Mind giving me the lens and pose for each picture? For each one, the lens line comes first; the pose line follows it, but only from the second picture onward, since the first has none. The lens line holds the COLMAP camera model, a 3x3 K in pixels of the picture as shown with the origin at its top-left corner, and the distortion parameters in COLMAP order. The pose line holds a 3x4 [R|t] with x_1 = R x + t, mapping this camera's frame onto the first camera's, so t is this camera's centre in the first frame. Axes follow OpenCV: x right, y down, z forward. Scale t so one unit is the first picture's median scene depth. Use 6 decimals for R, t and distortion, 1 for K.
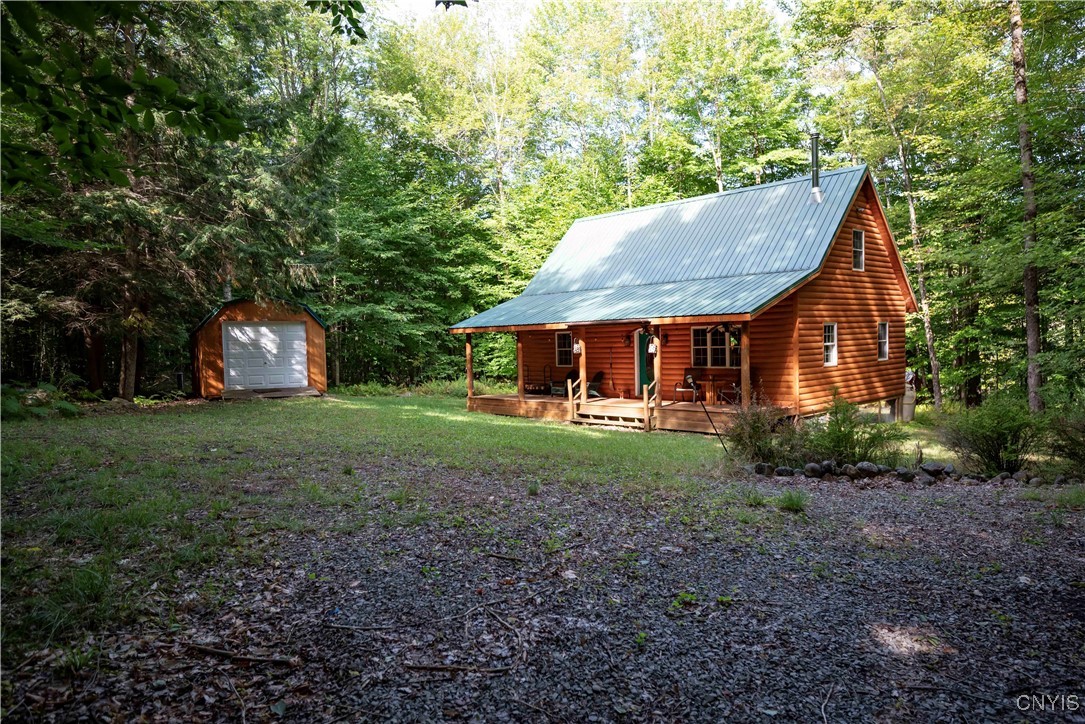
lens RADIAL K [[671.7, 0, 542.5], [0, 671.7, 362.0], [0, 0, 1]] dist [0.001320, 0.000279]
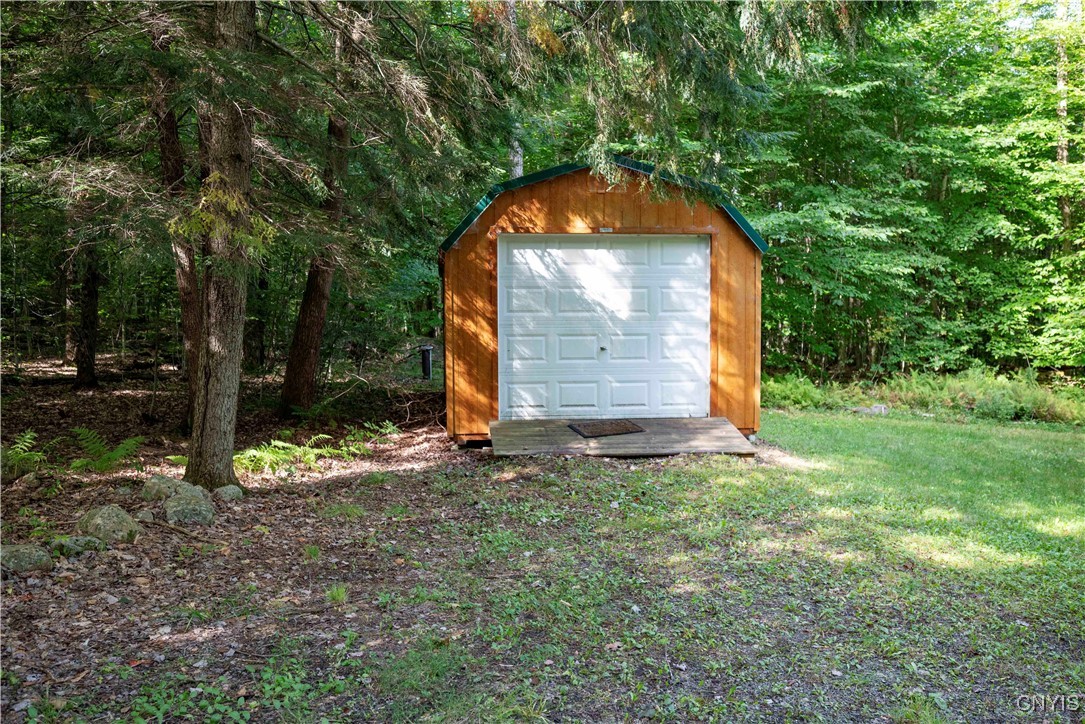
lens RADIAL K [[947.3, 0, 542.5], [0, 947.3, 362.0], [0, 0, 1]] dist [0.120419, 0.001257]
pose [[0.913871, 0.044849, -0.403520, -0.141228], [-0.026726, 0.998370, 0.050434, -0.008208], [0.405124, -0.035306, 0.913580, 0.313884]]
